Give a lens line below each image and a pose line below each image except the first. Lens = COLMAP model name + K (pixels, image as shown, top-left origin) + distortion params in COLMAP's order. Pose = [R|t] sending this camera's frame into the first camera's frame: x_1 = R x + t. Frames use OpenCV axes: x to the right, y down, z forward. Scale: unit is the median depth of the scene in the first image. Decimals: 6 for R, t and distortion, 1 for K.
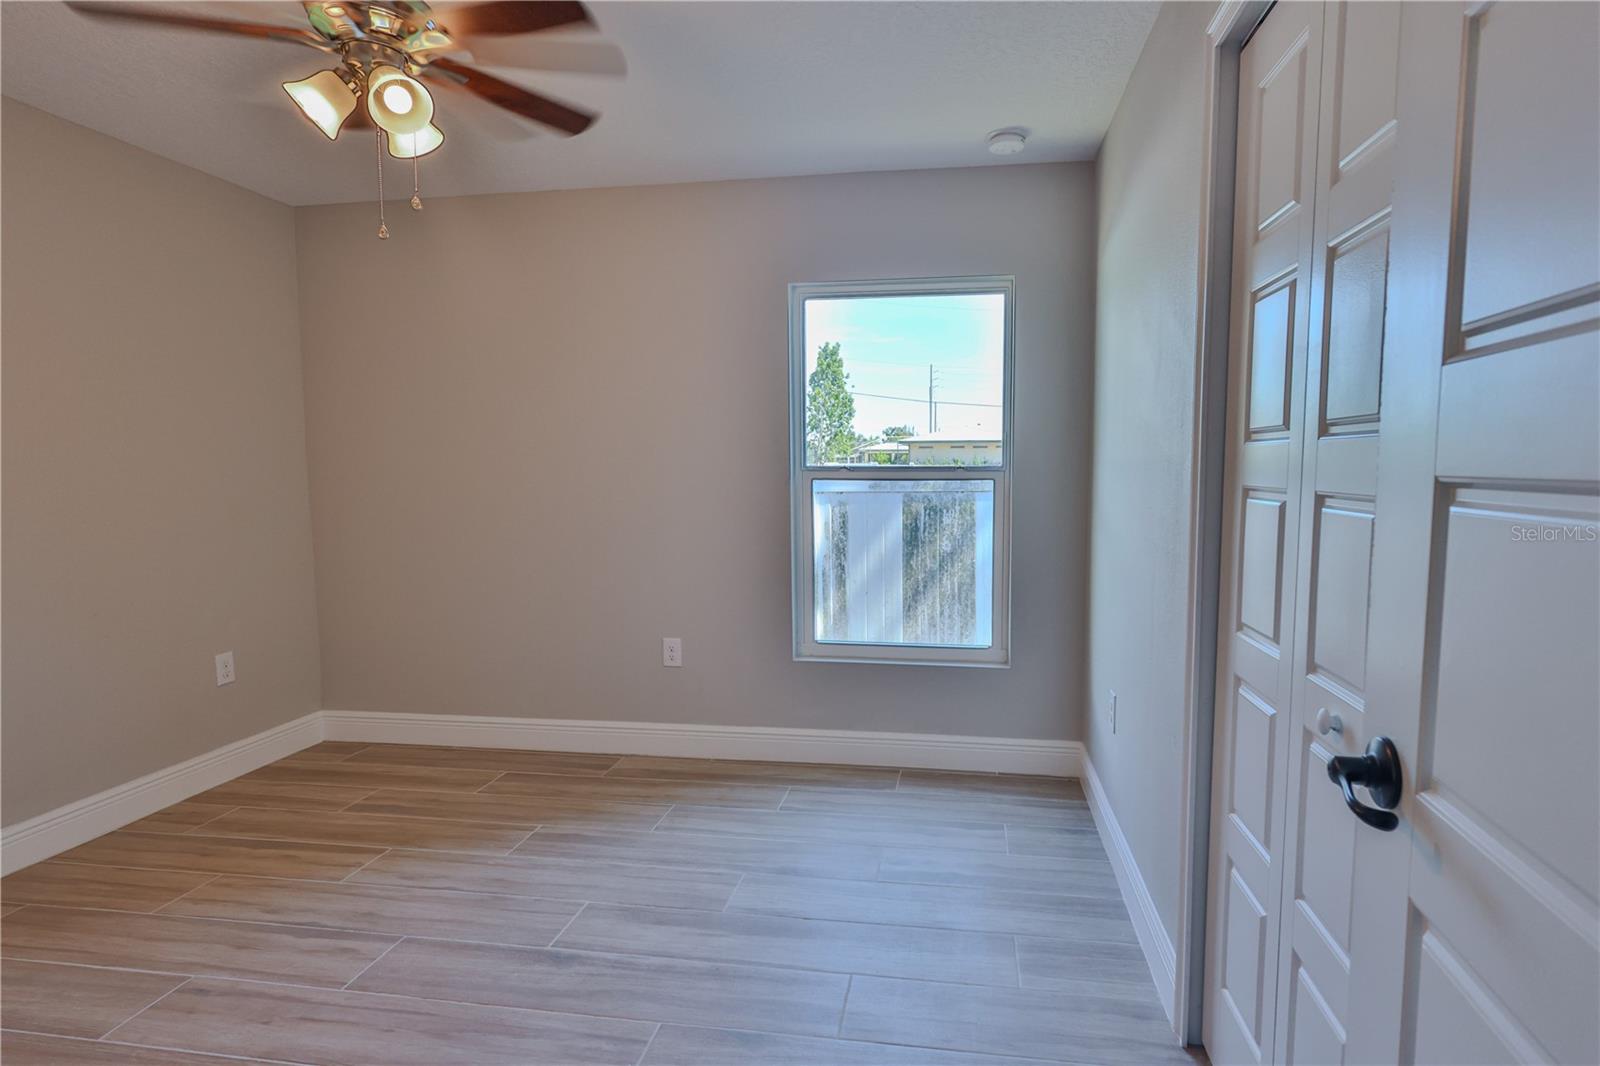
lens RADIAL K [[857.8, 0, 824.1], [0, 857.8, 537.5], [0, 0, 1]] dist [0.003767, -0.000188]
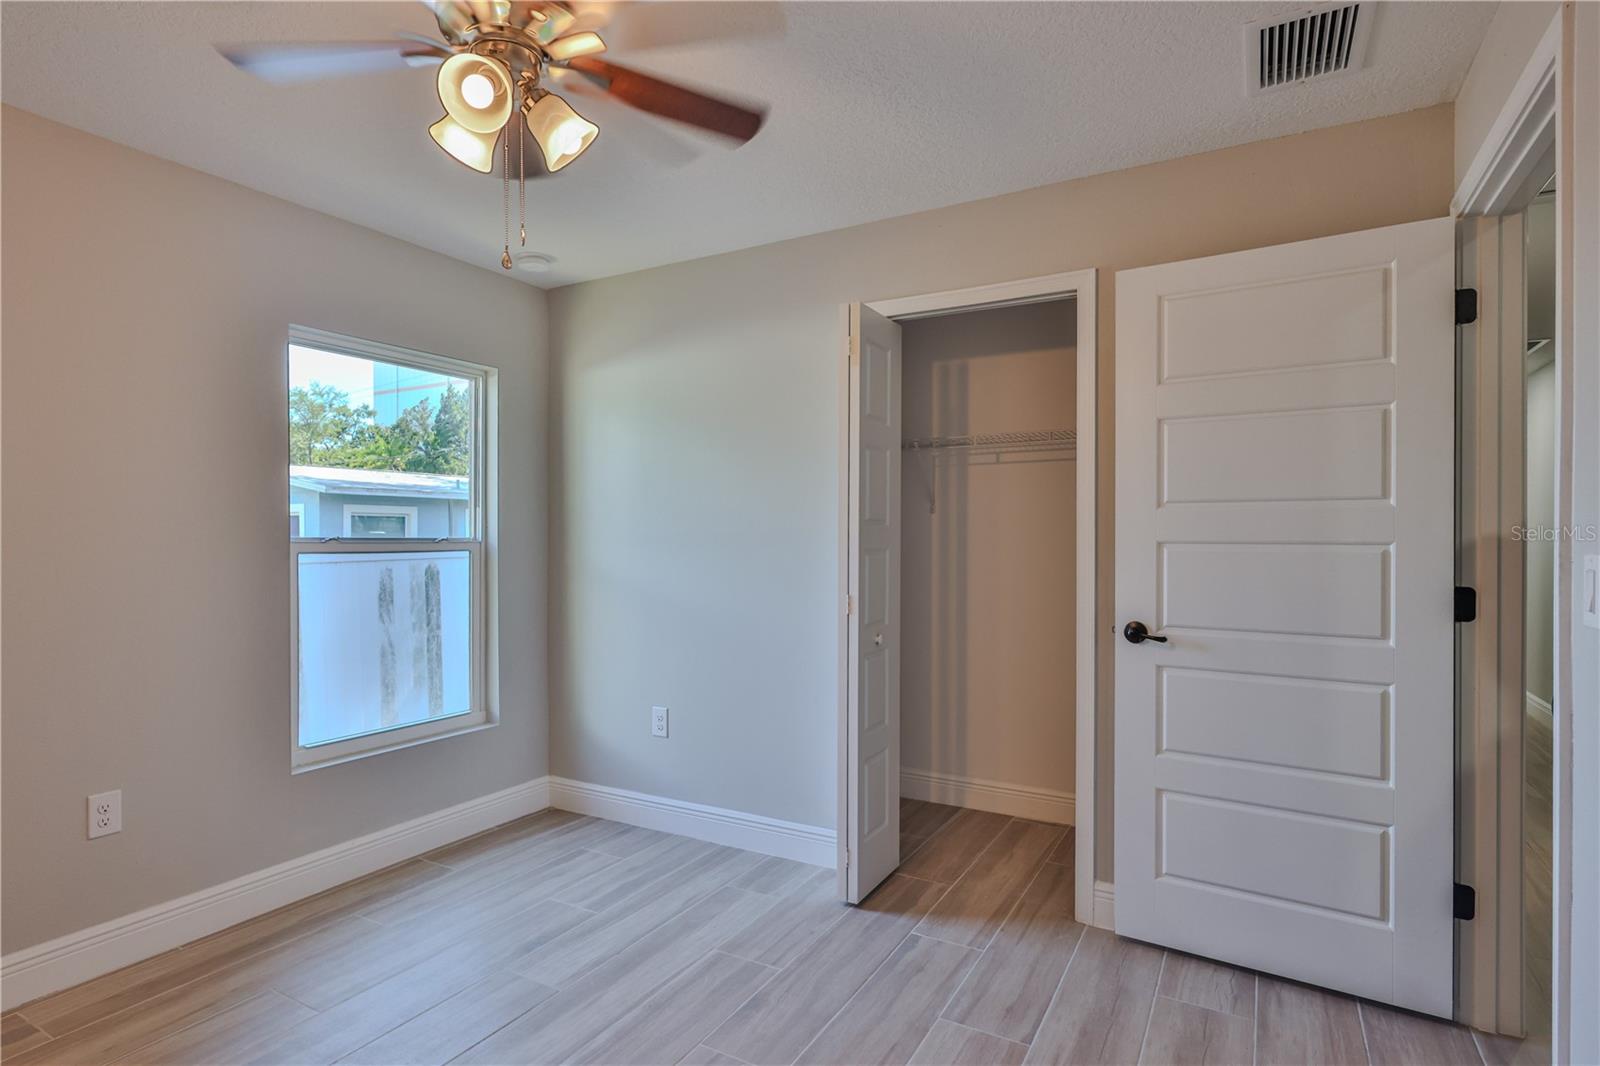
lens RADIAL K [[850.3, 0, 809.4], [0, 850.3, 539.2], [0, 0, 1]] dist [-0.001600, -0.000017]
pose [[0.330898, 0.001341, 0.943666, -0.716618], [0.079649, 0.996391, -0.029345, -0.019605], [-0.940299, 0.084872, 0.329596, 0.281864]]
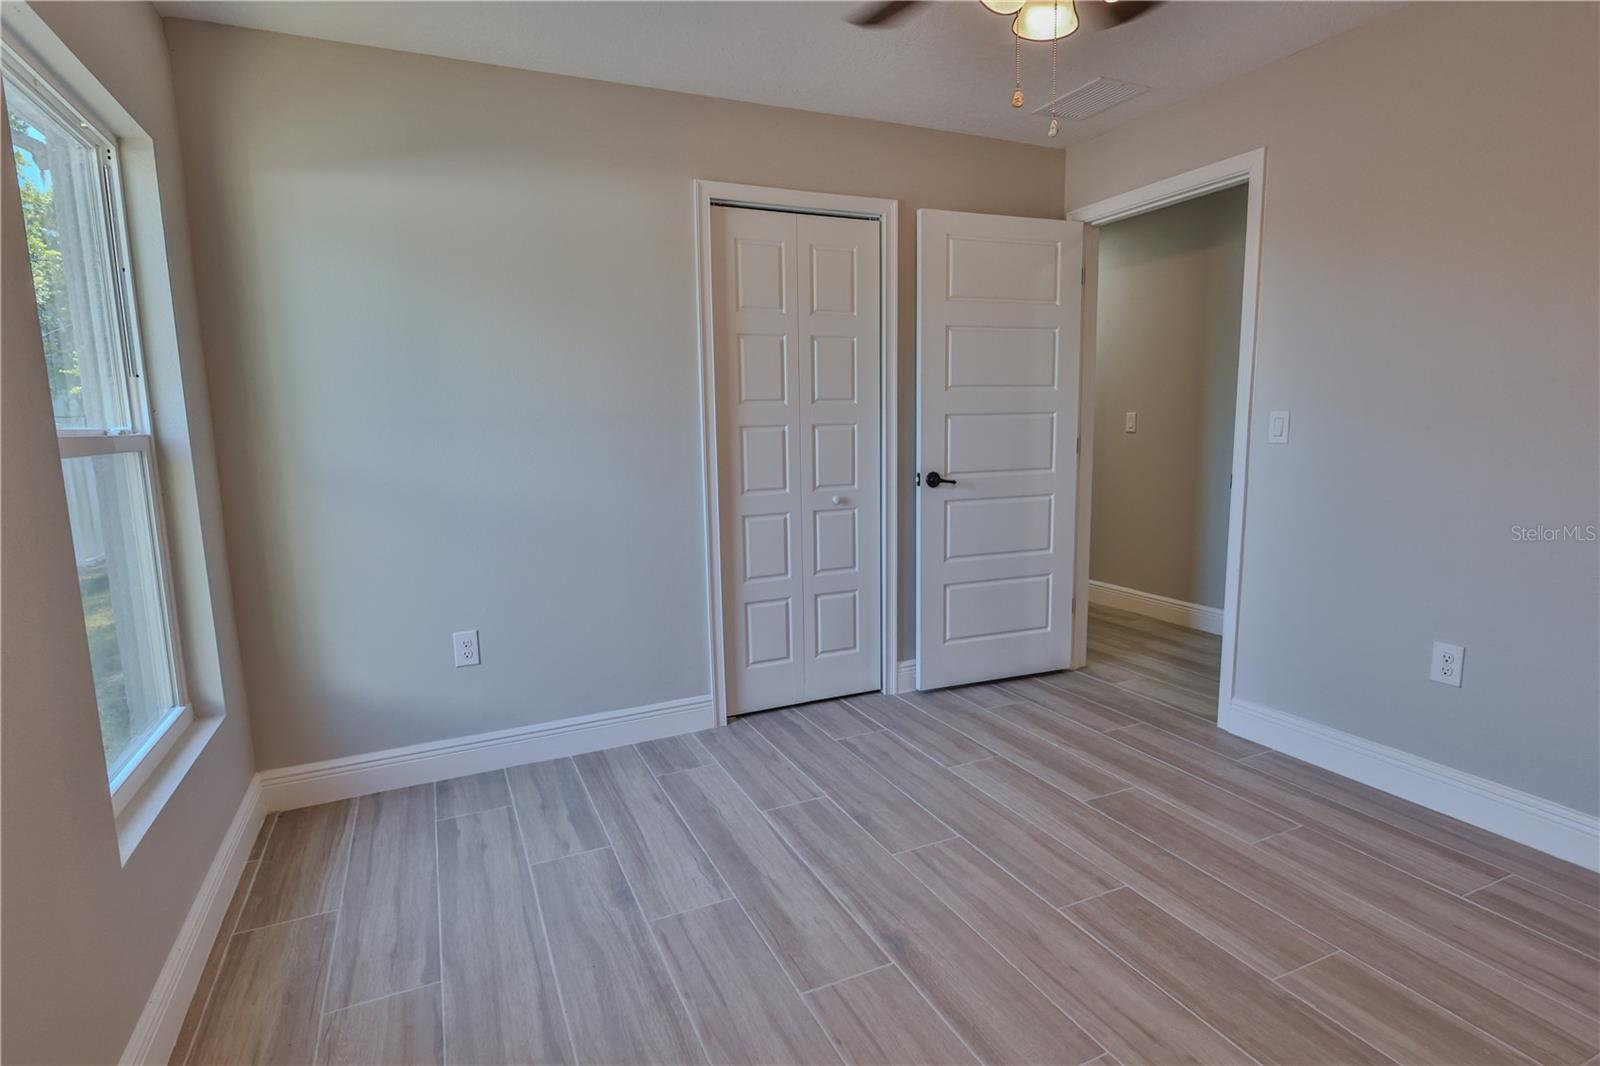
lens RADIAL K [[806.6, 0, 810.0], [0, 806.6, 534.8], [0, 0, 1]] dist [-0.000166, 0.000231]
pose [[-0.581039, -0.103363, 0.807285, -0.633560], [0.094072, 0.976725, 0.192766, -0.082882], [-0.808421, 0.187948, -0.557792, 1.027521]]
